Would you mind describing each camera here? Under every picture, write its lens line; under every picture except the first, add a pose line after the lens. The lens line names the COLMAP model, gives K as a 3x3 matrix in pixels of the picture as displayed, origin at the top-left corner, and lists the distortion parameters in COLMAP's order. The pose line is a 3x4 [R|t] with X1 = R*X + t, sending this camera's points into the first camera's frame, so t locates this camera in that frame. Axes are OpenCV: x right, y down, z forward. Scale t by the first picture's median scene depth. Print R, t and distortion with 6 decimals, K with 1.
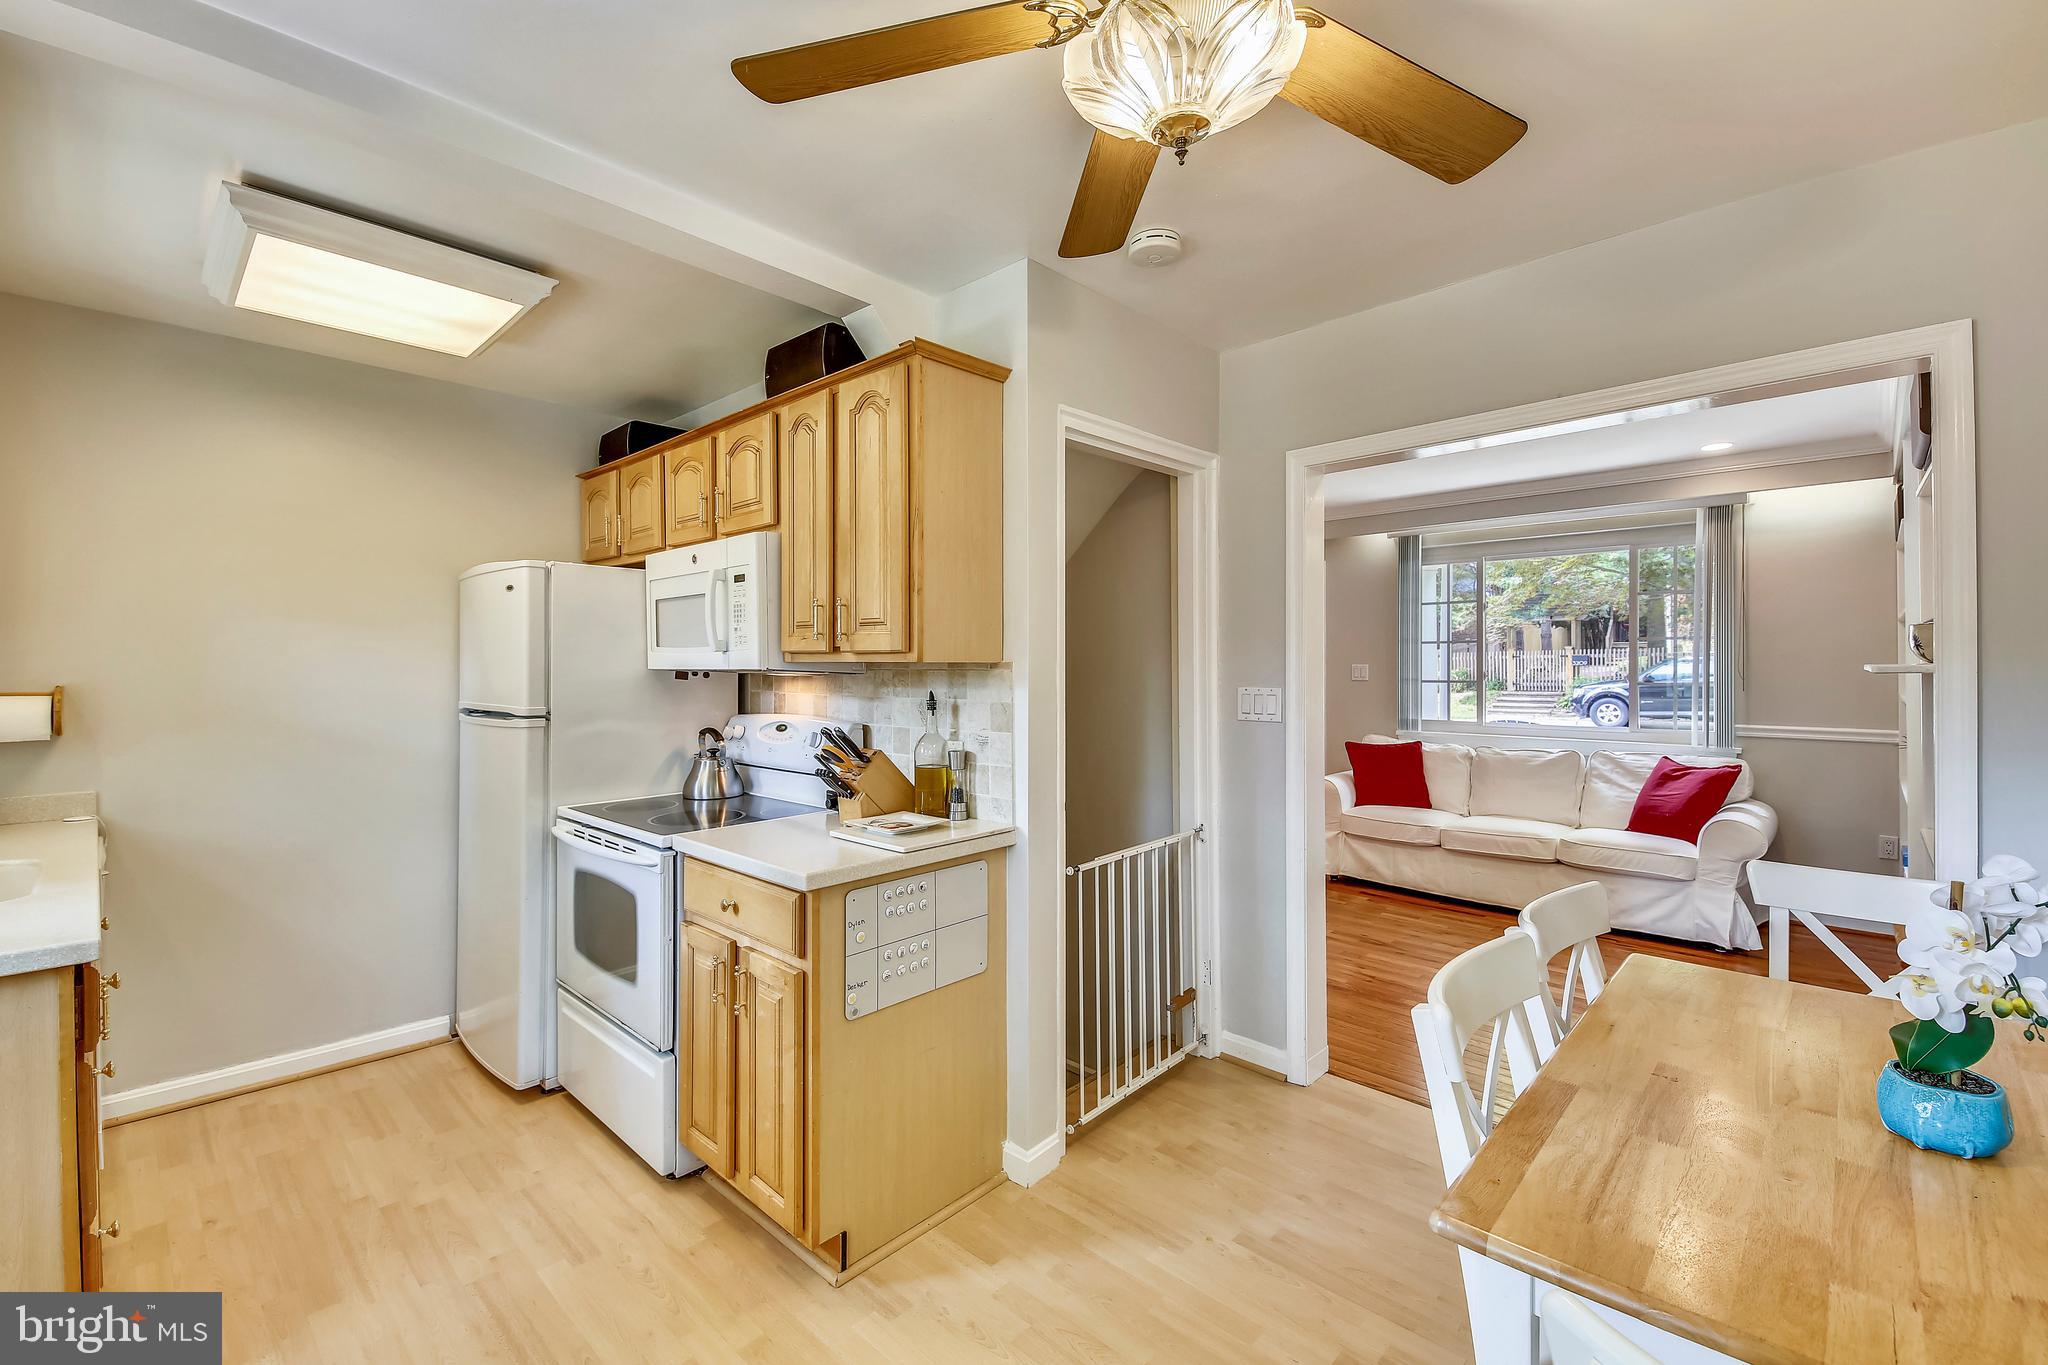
lens RADIAL K [[876.9, 0, 1021.7], [0, 876.9, 659.0], [0, 0, 1]] dist [0.031010, -0.023447]
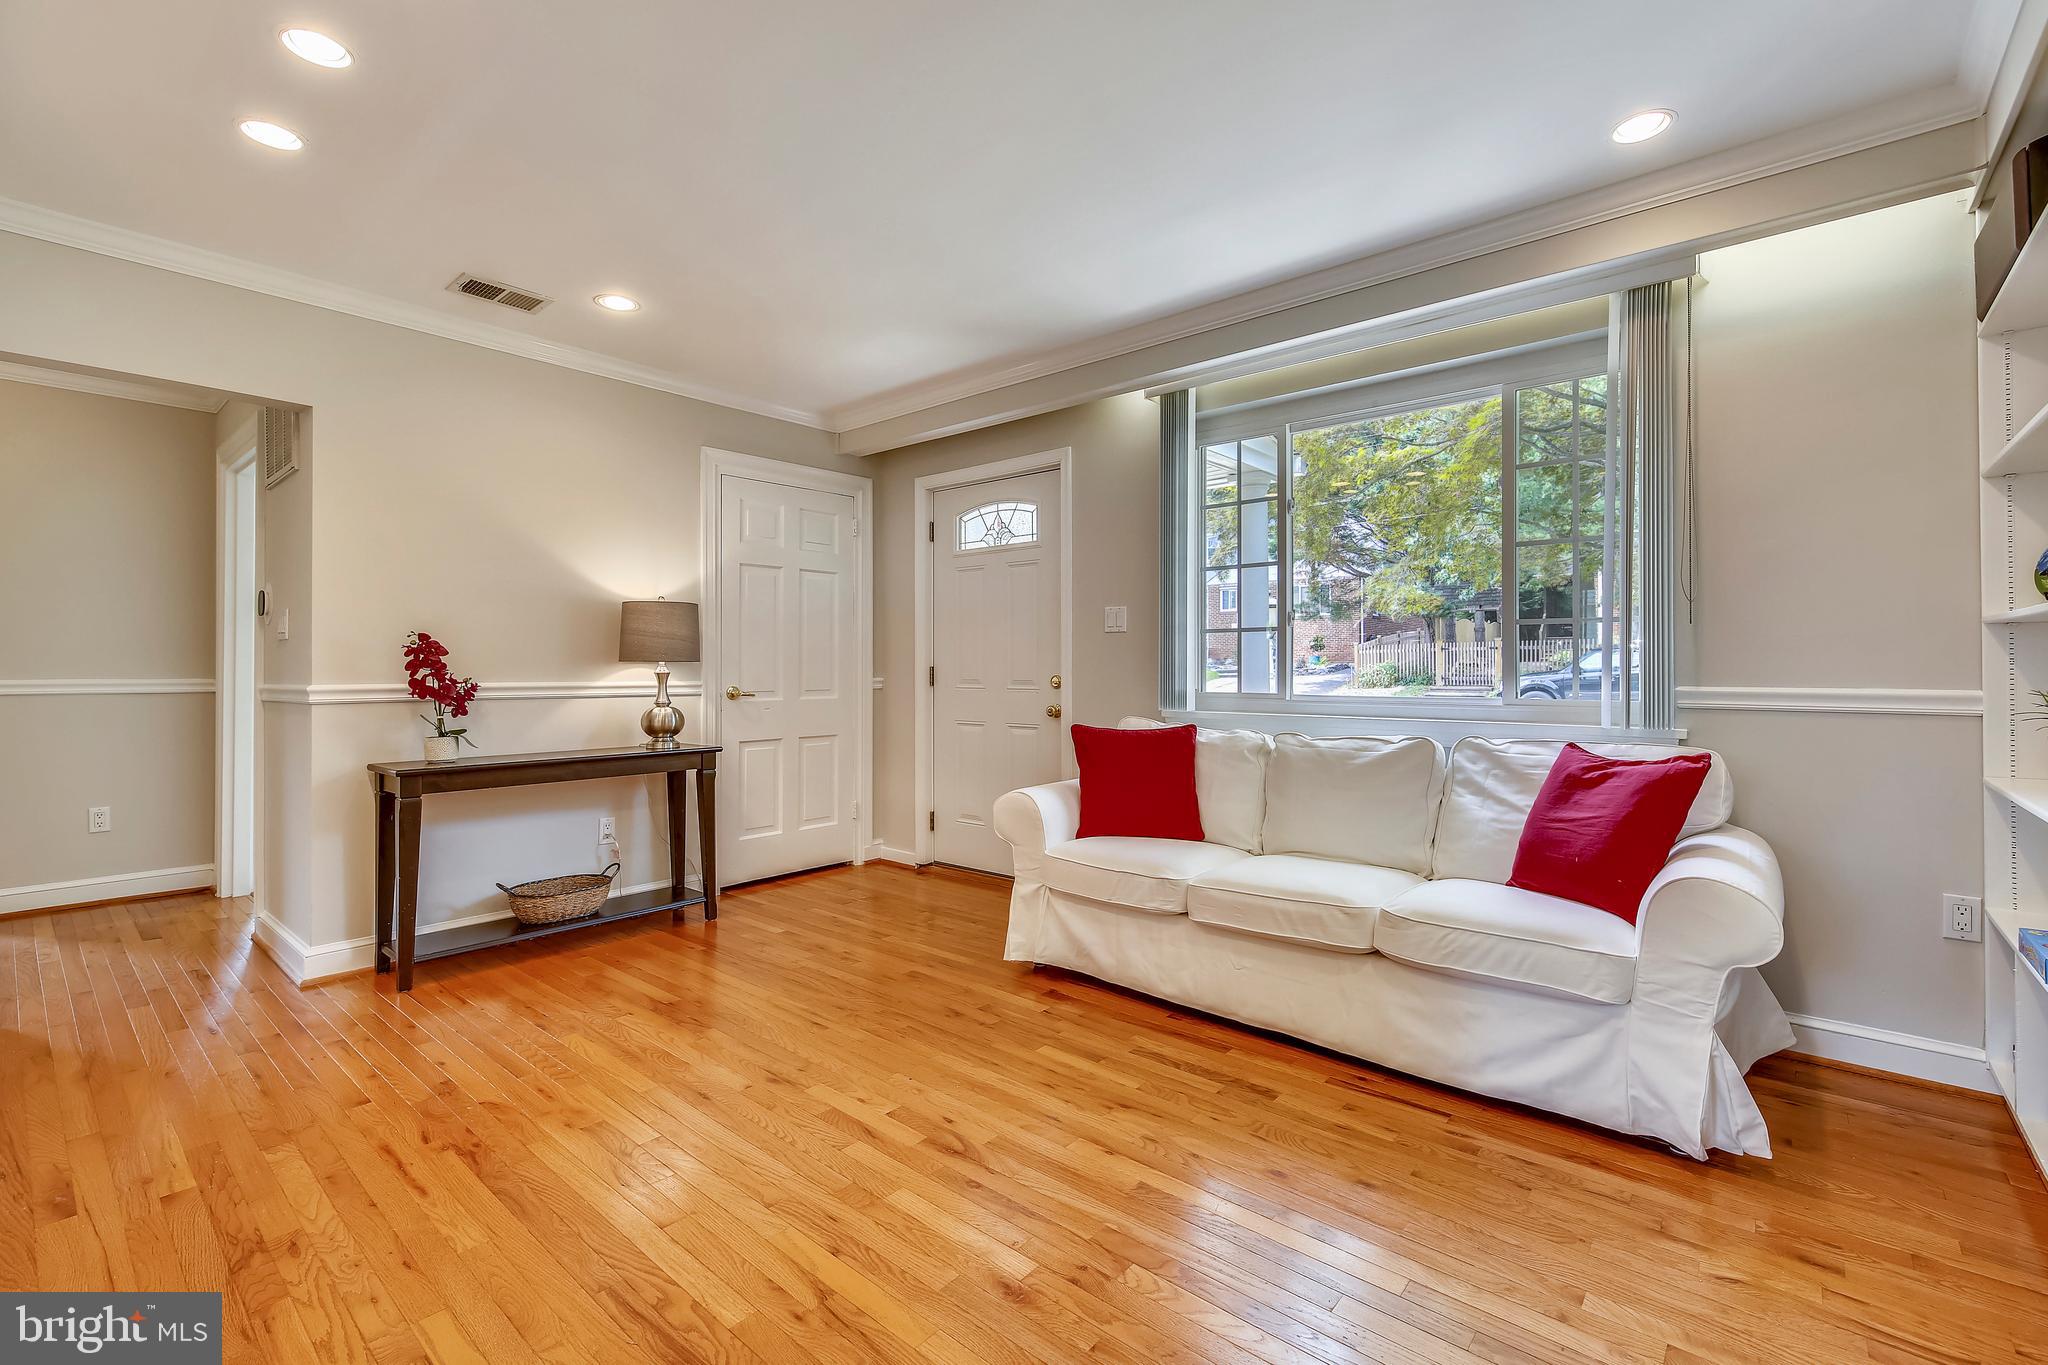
lens RADIAL K [[876.7, 0, 1023.8], [0, 876.7, 673.4], [0, 0, 1]] dist [-0.014296, 0.000115]
pose [[0.998663, -0.001492, 0.051664, 0.575324], [0.000984, 0.999951, 0.009870, 0.090457], [-0.051676, -0.009806, 0.998616, 0.740948]]
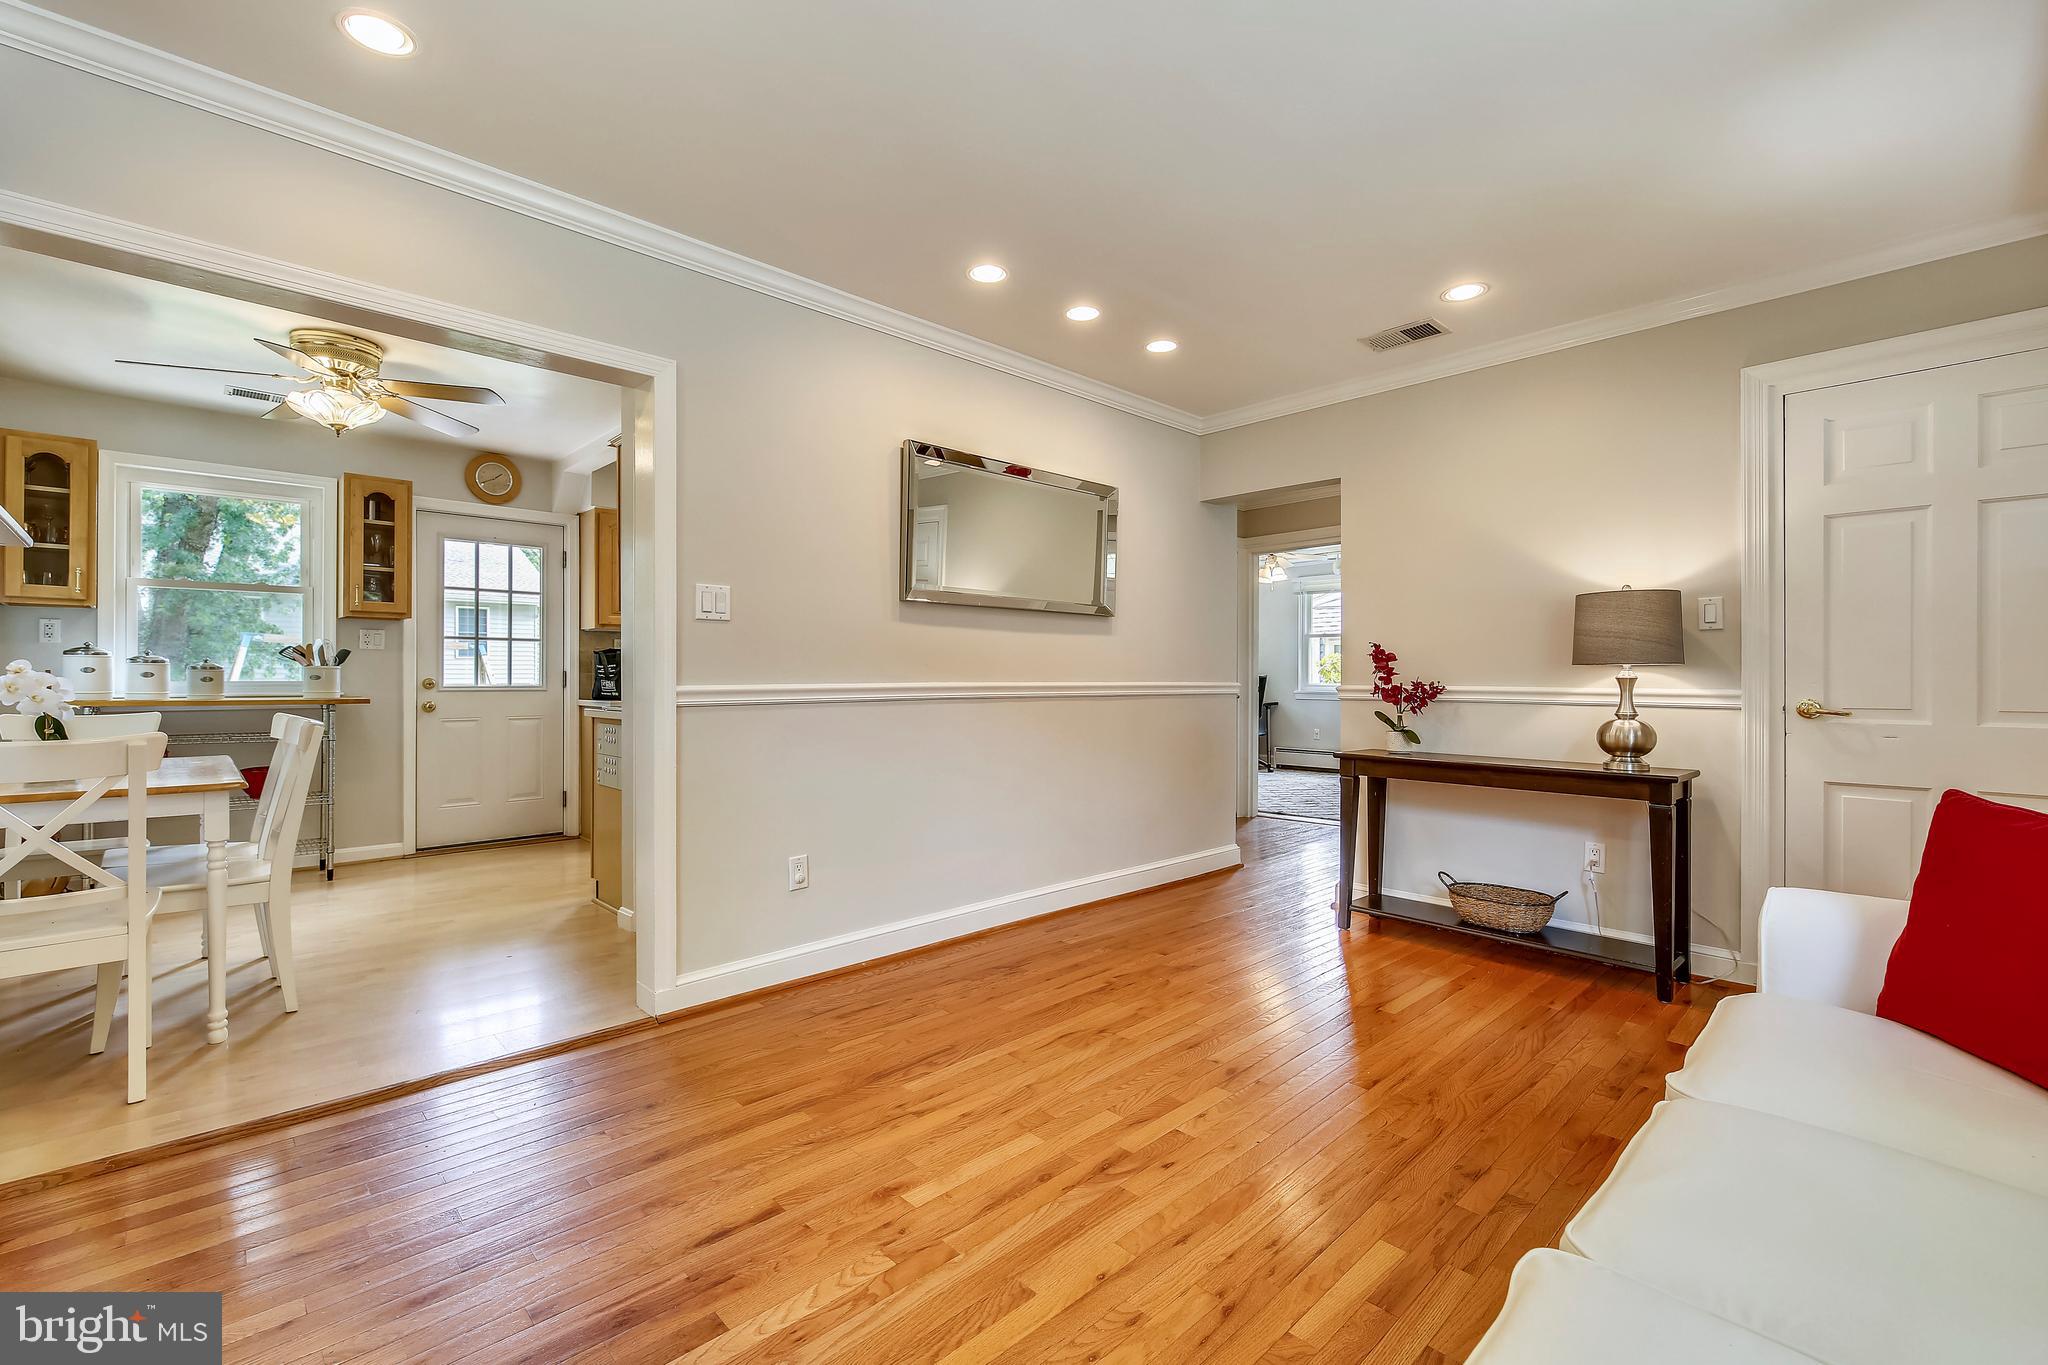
lens RADIAL K [[877.2, 0, 1024.0], [0, 877.2, 682.5], [0, 0, 1]] dist [0.001266, -0.000165]
pose [[-0.047335, 0.009762, -0.998831, 1.177392], [0.003425, 0.999948, 0.009611, 0.094421], [0.998873, -0.002966, -0.047366, 1.347186]]
